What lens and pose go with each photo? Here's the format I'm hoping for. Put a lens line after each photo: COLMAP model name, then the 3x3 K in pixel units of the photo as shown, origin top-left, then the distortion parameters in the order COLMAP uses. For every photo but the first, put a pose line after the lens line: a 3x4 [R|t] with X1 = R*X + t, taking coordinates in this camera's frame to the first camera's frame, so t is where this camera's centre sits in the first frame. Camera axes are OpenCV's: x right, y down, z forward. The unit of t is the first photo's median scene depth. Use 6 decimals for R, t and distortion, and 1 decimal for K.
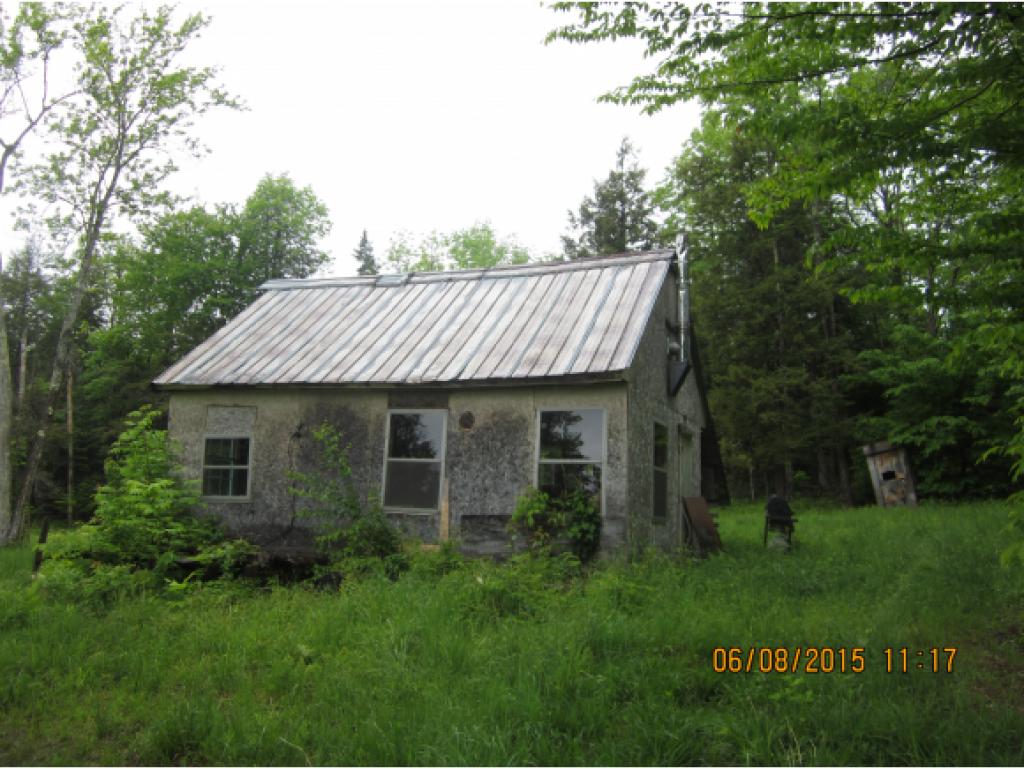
lens RADIAL K [[858.8, 0, 520.1], [0, 858.8, 377.6], [0, 0, 1]] dist [0.005797, -0.049277]
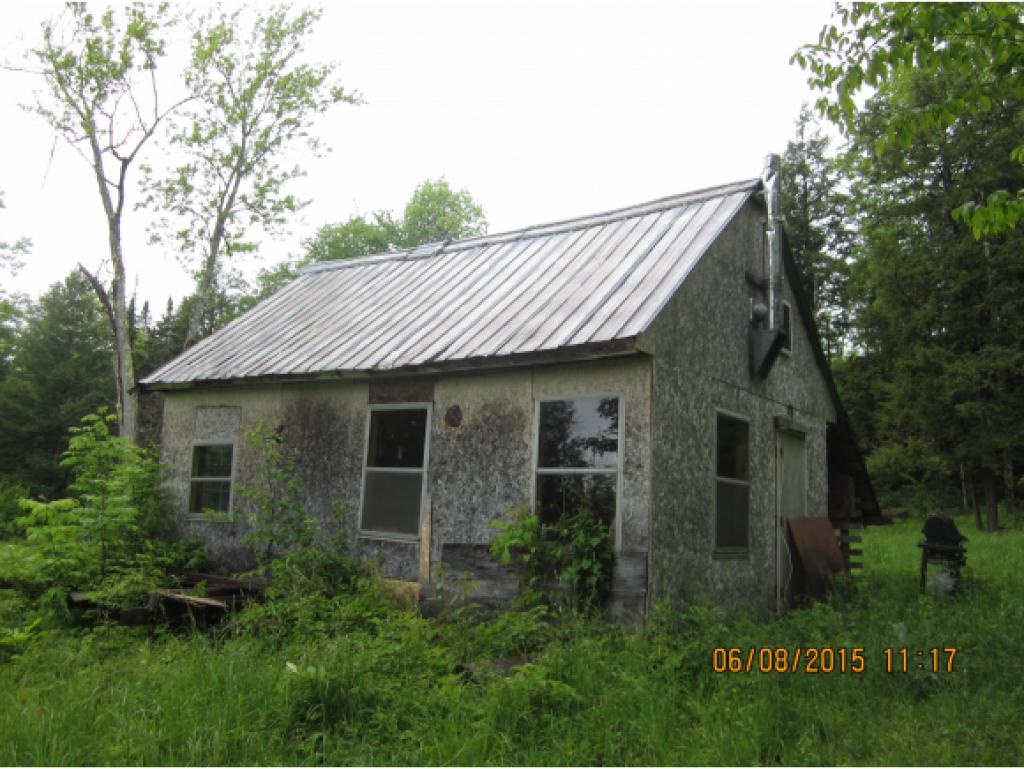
lens RADIAL K [[858.8, 0, 505.6], [0, 858.8, 389.3], [0, 0, 1]] dist [0.005797, -0.049277]
pose [[0.968371, -0.030361, -0.247662, 0.127883], [0.032294, 0.999471, 0.003749, 0.018540], [0.247418, -0.011629, 0.968839, 0.214909]]
